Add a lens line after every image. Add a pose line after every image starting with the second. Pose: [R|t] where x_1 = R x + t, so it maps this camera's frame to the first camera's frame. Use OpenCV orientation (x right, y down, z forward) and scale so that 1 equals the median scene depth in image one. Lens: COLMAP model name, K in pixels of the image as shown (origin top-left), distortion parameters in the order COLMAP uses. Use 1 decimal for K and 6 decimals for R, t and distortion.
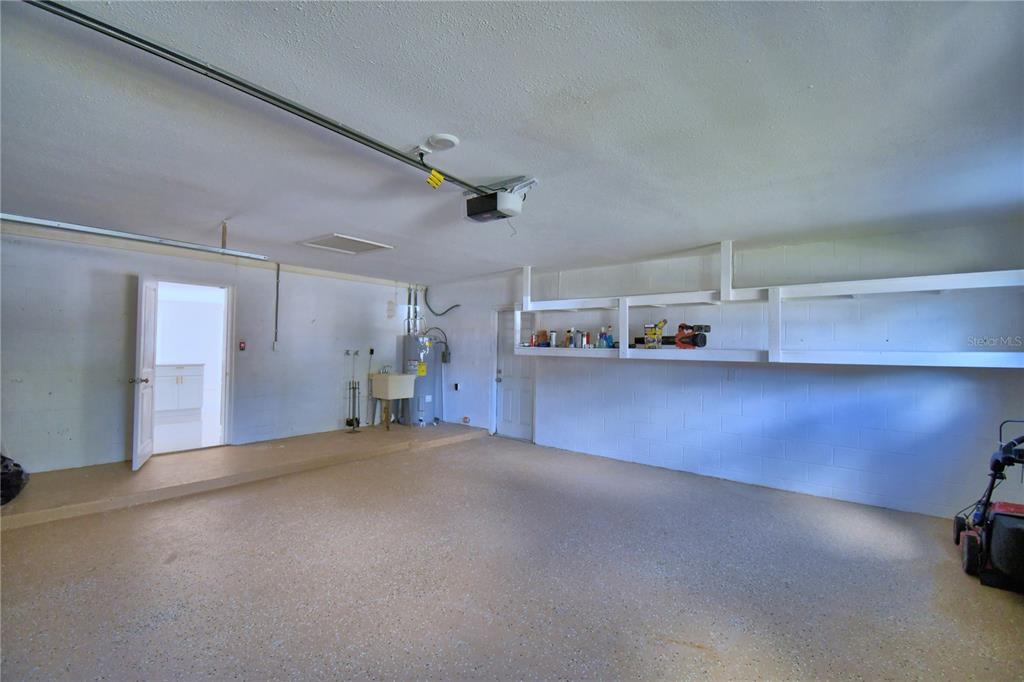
lens RADIAL K [[450.7, 0, 508.3], [0, 450.7, 338.2], [0, 0, 1]] dist [0.021563, -0.025555]
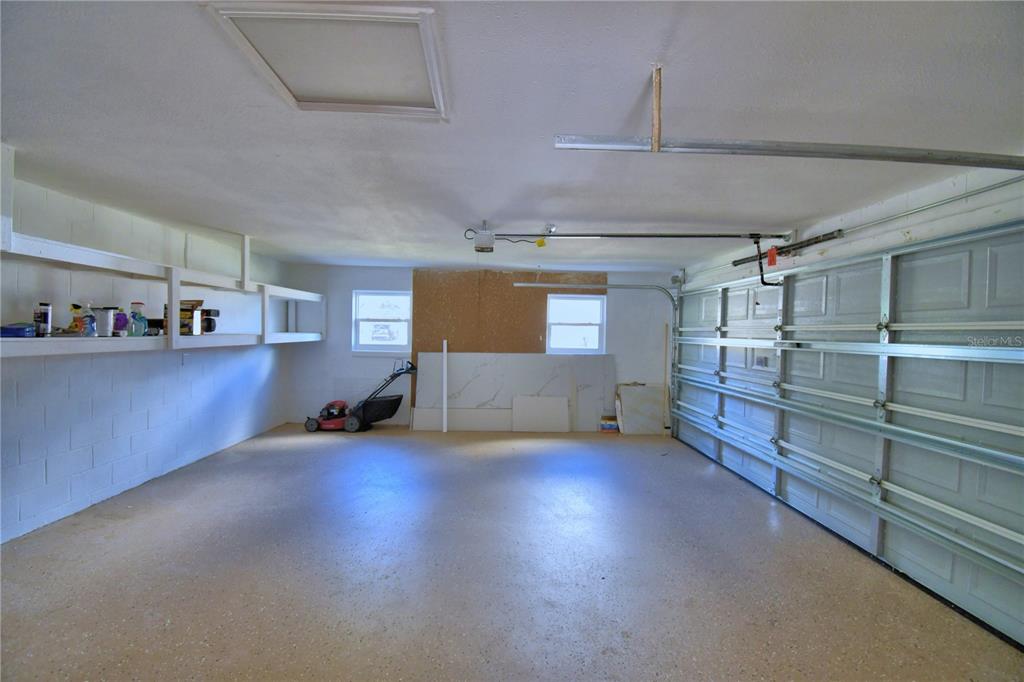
lens RADIAL K [[450.7, 0, 508.3], [0, 450.7, 338.2], [0, 0, 1]] dist [0.021563, -0.025555]
pose [[-0.648470, -0.037658, 0.760308, -0.671781], [-0.045688, 0.998900, 0.010508, -0.007368], [-0.759868, -0.027923, -0.649478, 1.001449]]
